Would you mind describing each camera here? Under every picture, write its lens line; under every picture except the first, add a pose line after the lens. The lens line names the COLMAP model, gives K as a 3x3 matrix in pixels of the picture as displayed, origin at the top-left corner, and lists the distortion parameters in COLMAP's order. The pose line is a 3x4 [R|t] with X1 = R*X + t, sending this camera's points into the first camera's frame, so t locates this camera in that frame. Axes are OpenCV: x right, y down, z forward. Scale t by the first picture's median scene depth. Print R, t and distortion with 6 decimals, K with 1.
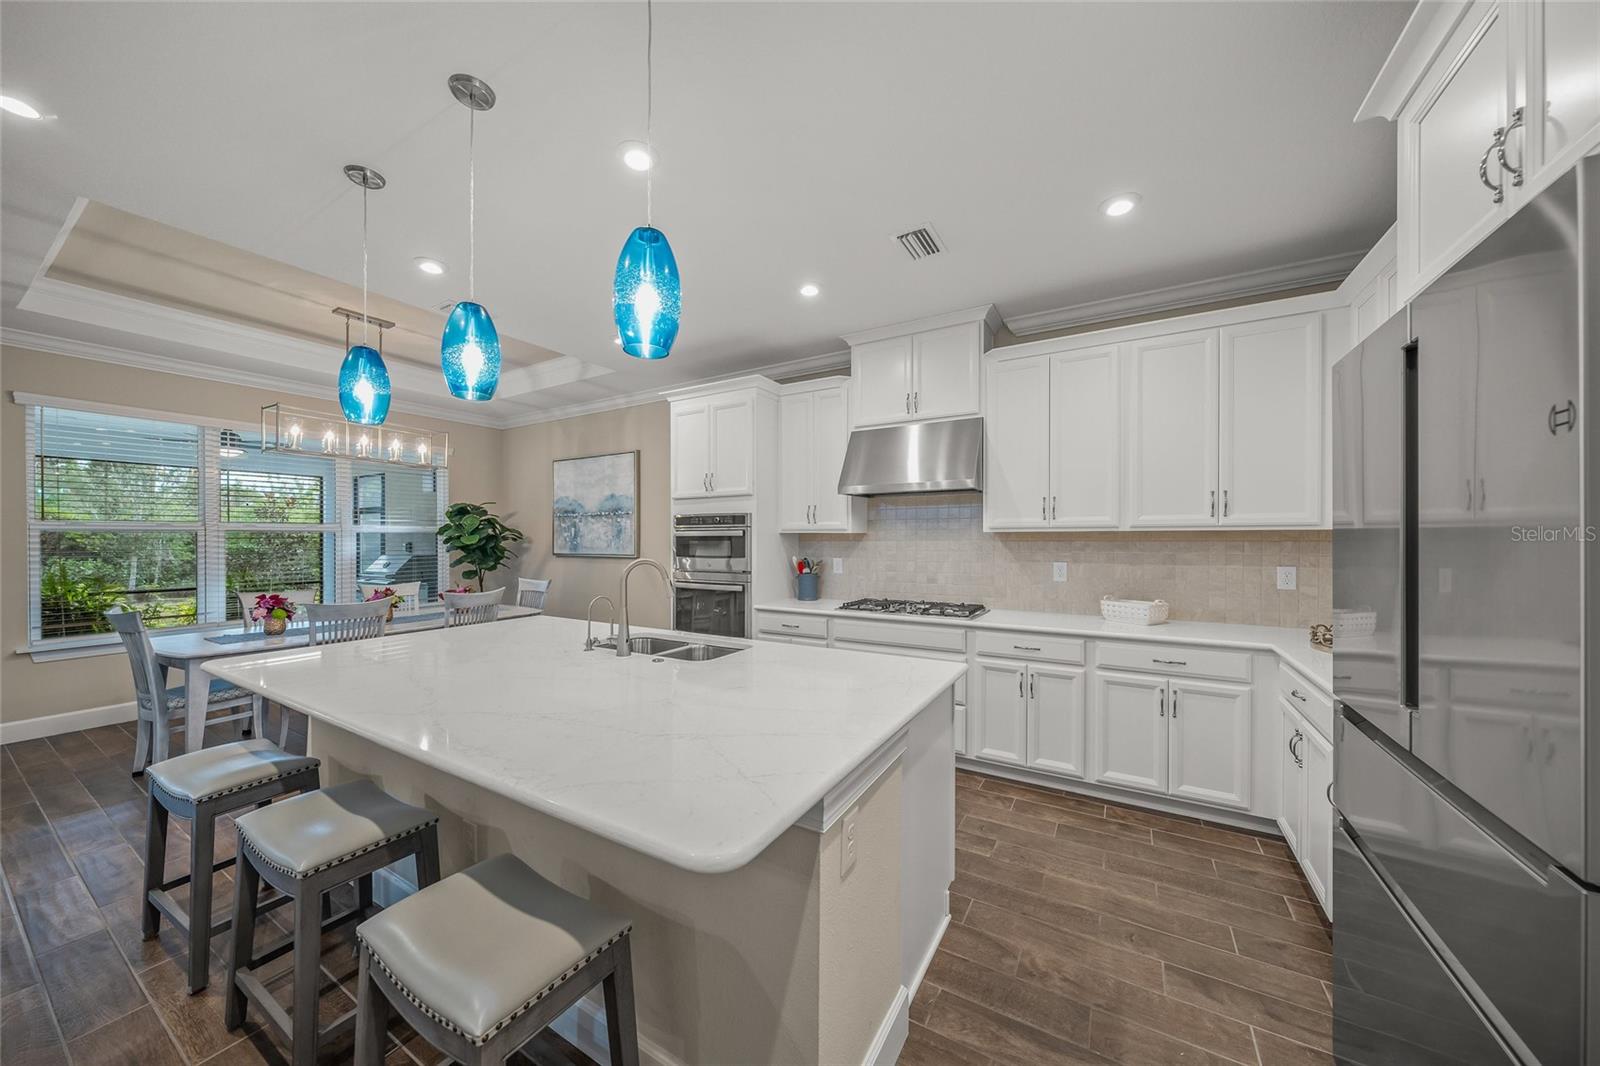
lens RADIAL K [[542.5, 0, 800.4], [0, 542.5, 540.7], [0, 0, 1]] dist [-0.005014, 0.000226]
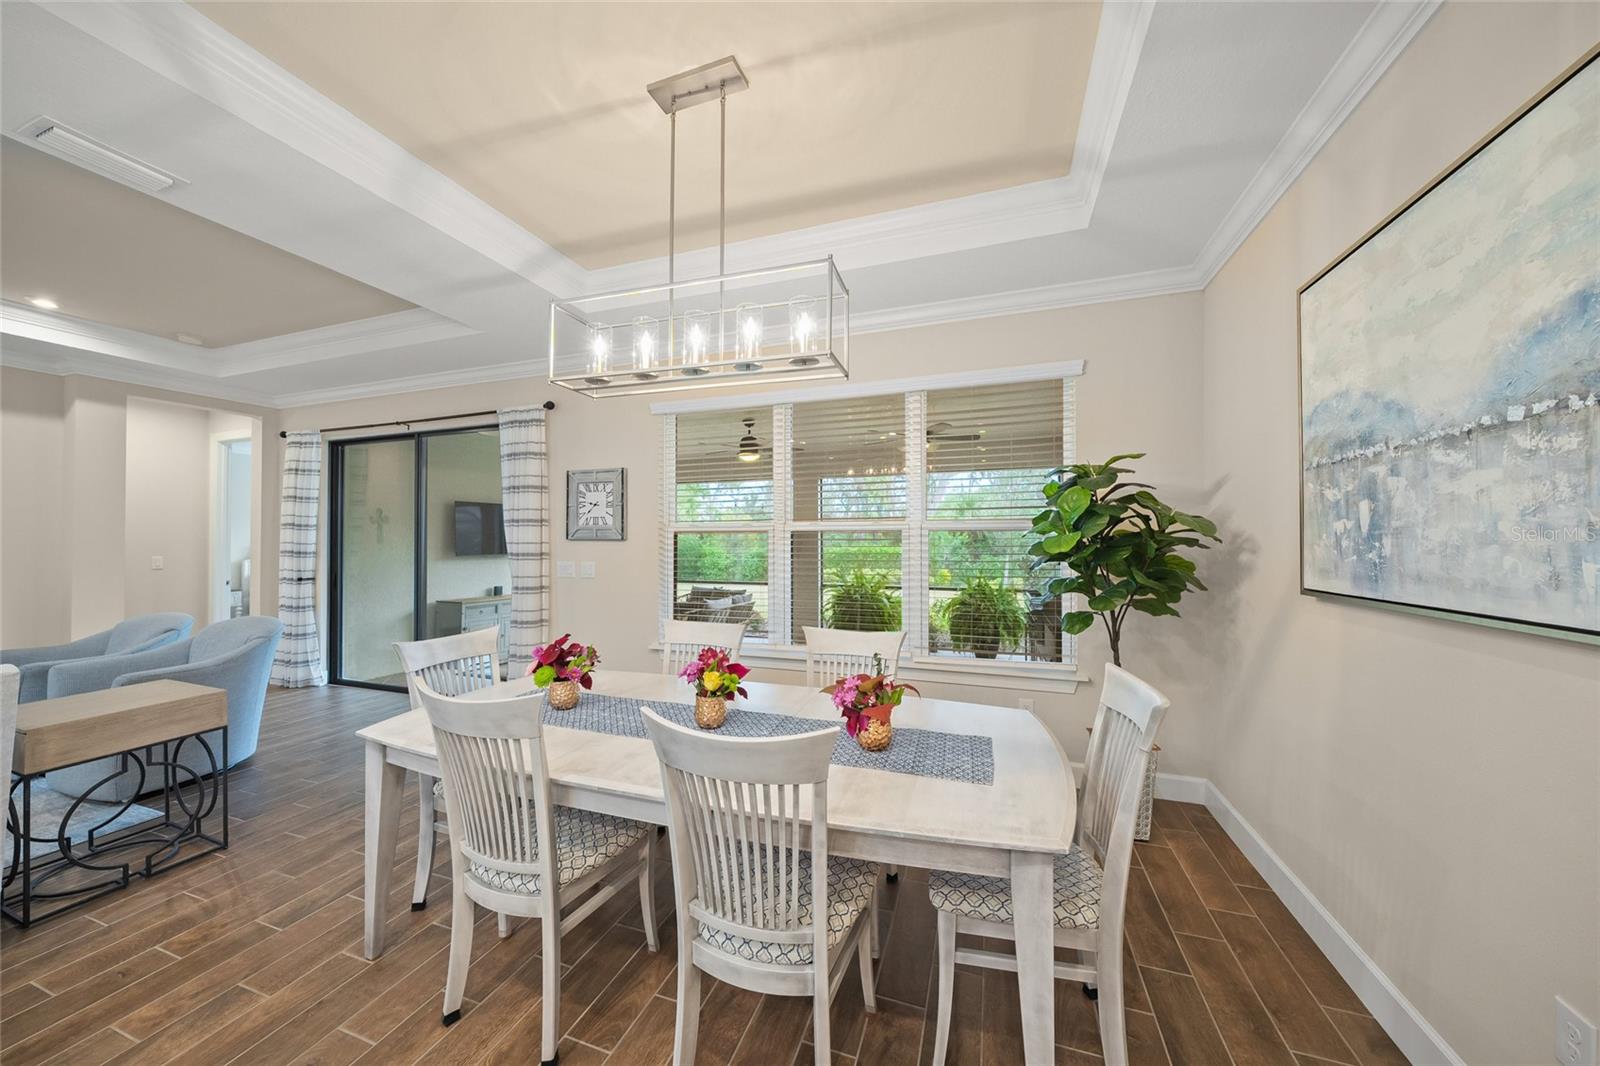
lens RADIAL K [[542.5, 0, 799.4], [0, 542.5, 536.7], [0, 0, 1]] dist [-0.005014, 0.000226]
pose [[0.198626, -0.007226, -0.980049, -0.306396], [-0.003069, 0.999963, -0.007994, -0.003743], [0.980070, 0.004595, 0.198597, 0.965743]]
